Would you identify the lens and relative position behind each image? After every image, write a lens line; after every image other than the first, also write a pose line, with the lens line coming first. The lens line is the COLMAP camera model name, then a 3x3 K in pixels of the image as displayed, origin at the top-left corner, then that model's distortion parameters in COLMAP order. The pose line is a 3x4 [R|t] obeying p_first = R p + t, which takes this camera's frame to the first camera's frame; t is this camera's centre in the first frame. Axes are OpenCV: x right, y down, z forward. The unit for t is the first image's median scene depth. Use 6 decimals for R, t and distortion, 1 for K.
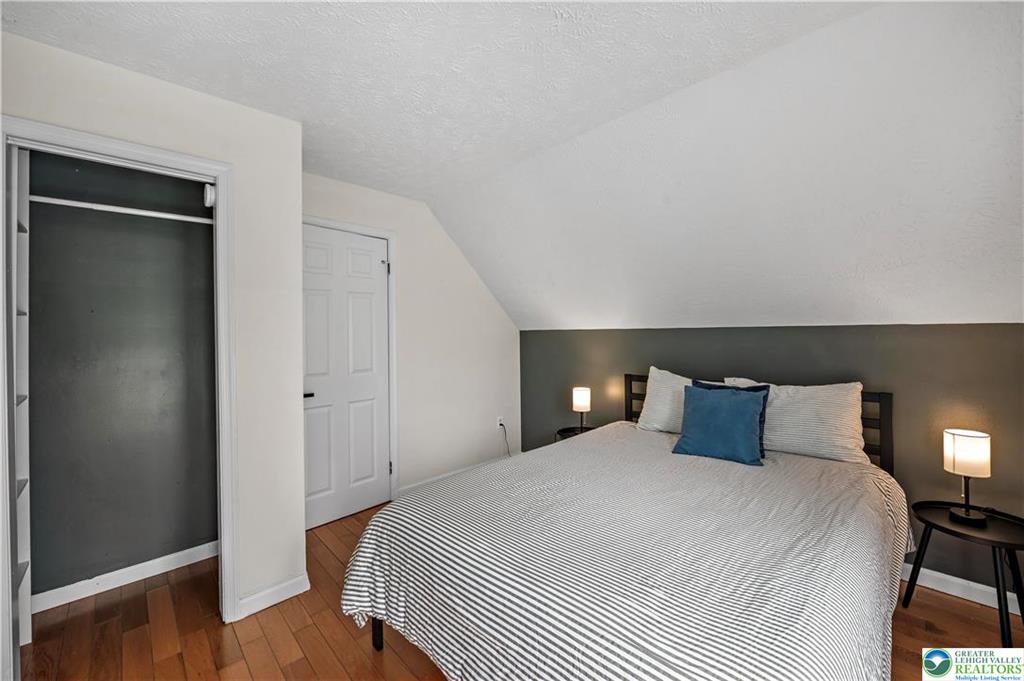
lens RADIAL K [[408.5, 0, 515.4], [0, 408.5, 338.5], [0, 0, 1]] dist [-0.006666, -0.002285]
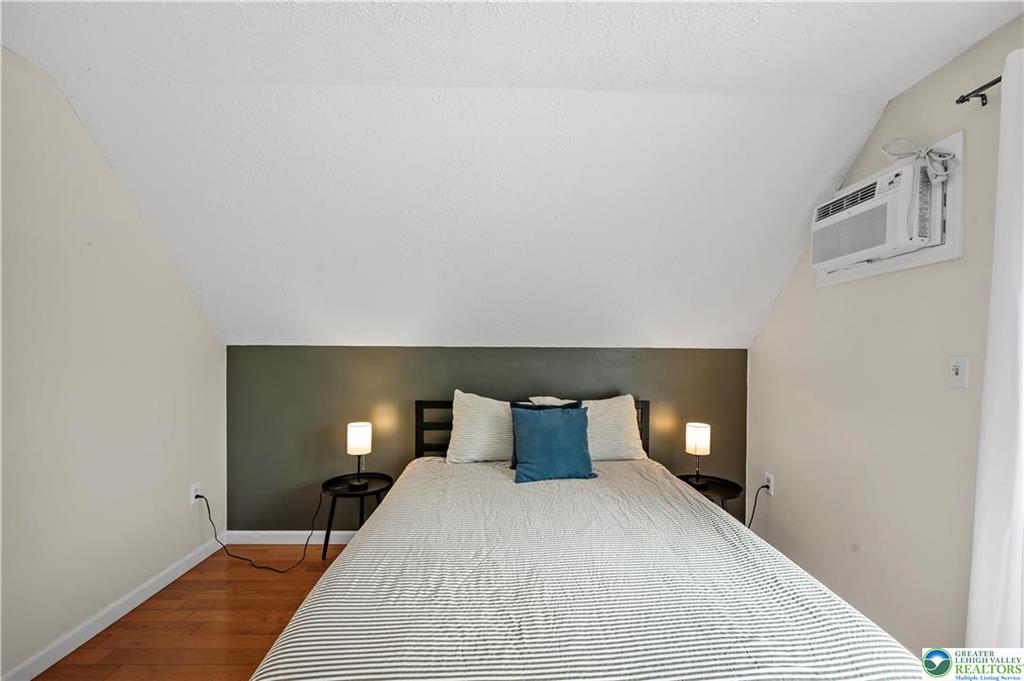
lens RADIAL K [[408.5, 0, 511.7], [0, 408.5, 349.9], [0, 0, 1]] dist [-0.006666, -0.002285]
pose [[0.664287, 0.021591, 0.747166, -0.274291], [-0.003476, 0.999661, -0.025797, 0.004315], [-0.747469, 0.014539, 0.664137, 0.347359]]
